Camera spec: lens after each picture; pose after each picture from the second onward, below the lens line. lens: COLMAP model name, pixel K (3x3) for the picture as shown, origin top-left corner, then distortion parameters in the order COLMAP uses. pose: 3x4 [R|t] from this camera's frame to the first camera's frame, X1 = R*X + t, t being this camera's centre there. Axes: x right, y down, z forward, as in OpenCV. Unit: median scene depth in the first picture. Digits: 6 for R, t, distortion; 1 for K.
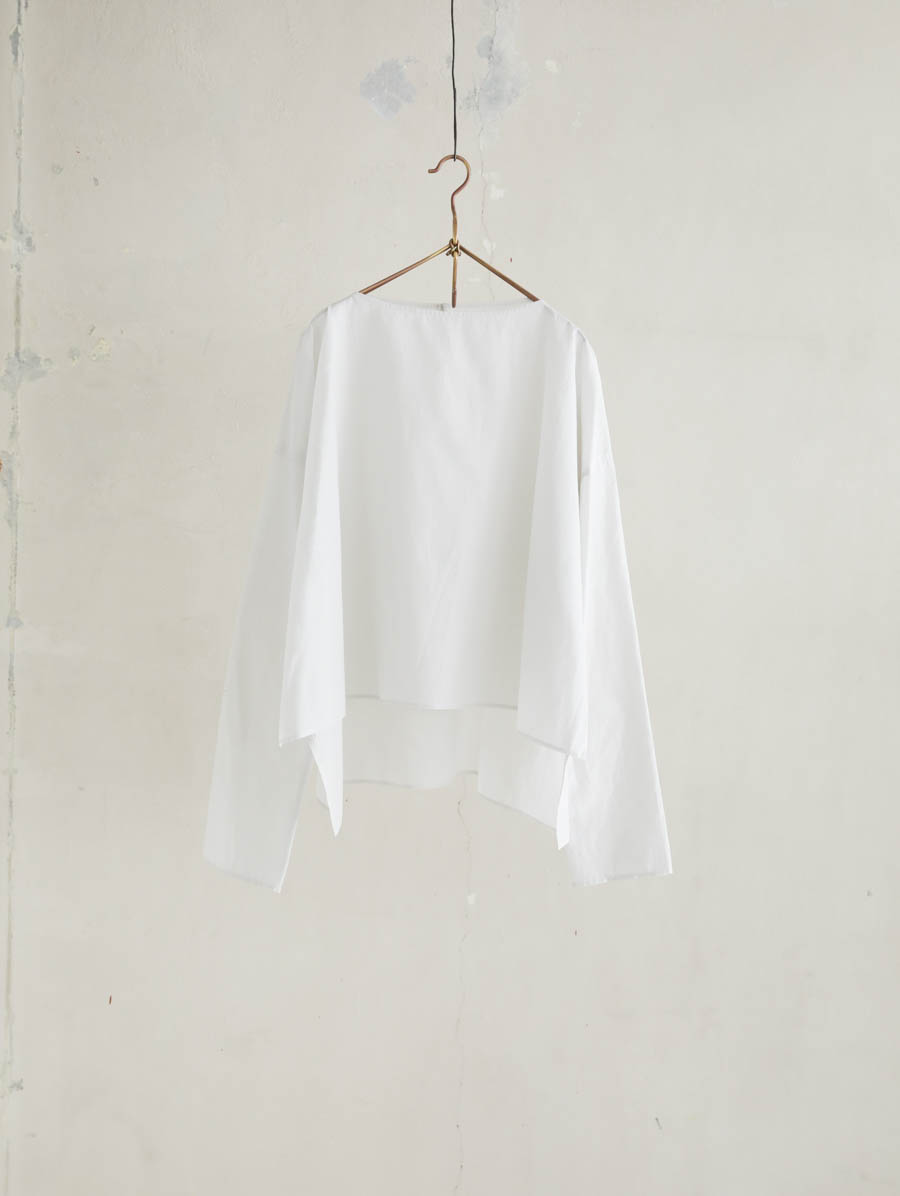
lens RADIAL K [[1595.3, 0, 458.8], [0, 1595.3, 600.3], [0, 0, 1]] dist [0.049319, 0.000000]
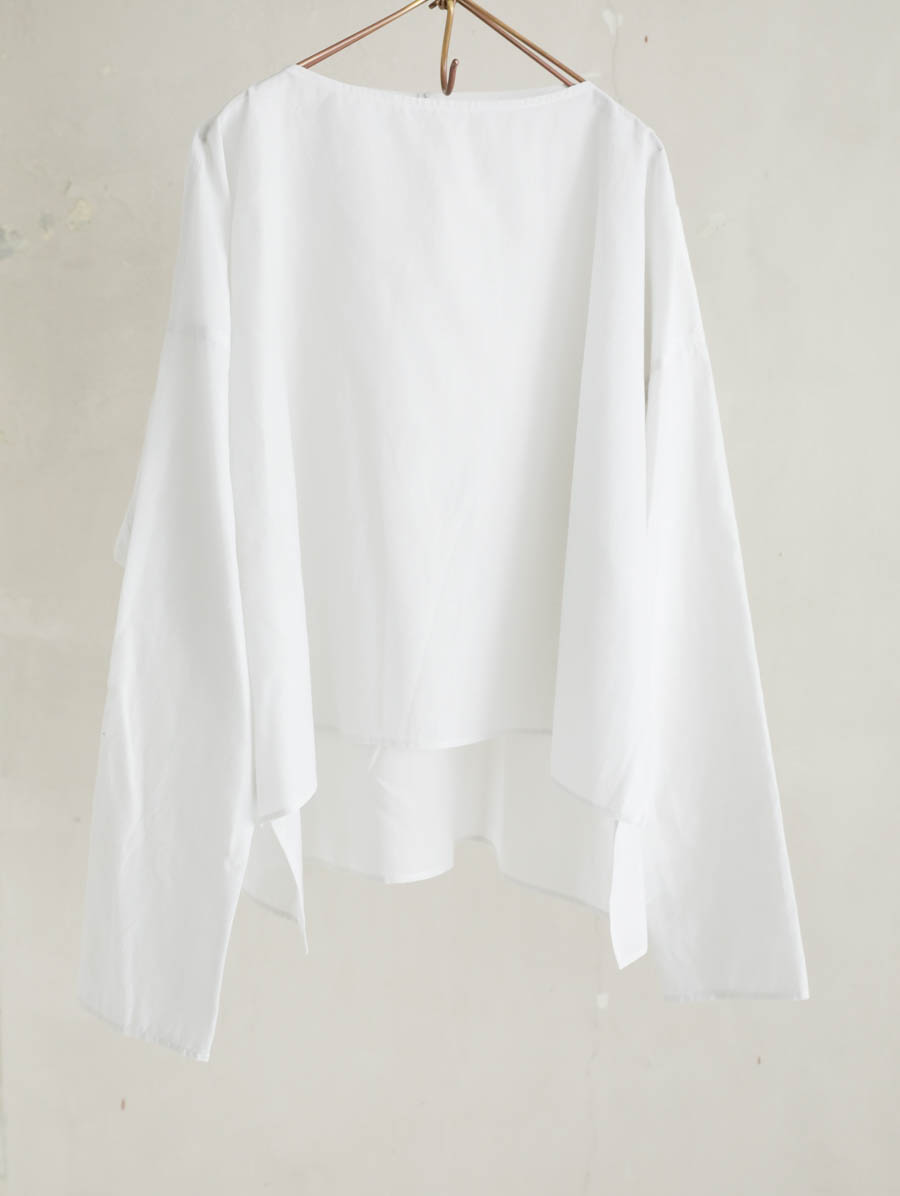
lens RADIAL K [[1595.3, 0, 443.2], [0, 1595.3, 576.2], [0, 0, 1]] dist [0.049319, 0.000000]
pose [[0.978723, -0.003425, -0.205157, 0.082104], [0.012369, 0.999027, 0.042332, -0.023443], [0.204812, -0.043969, 0.977813, 0.326373]]
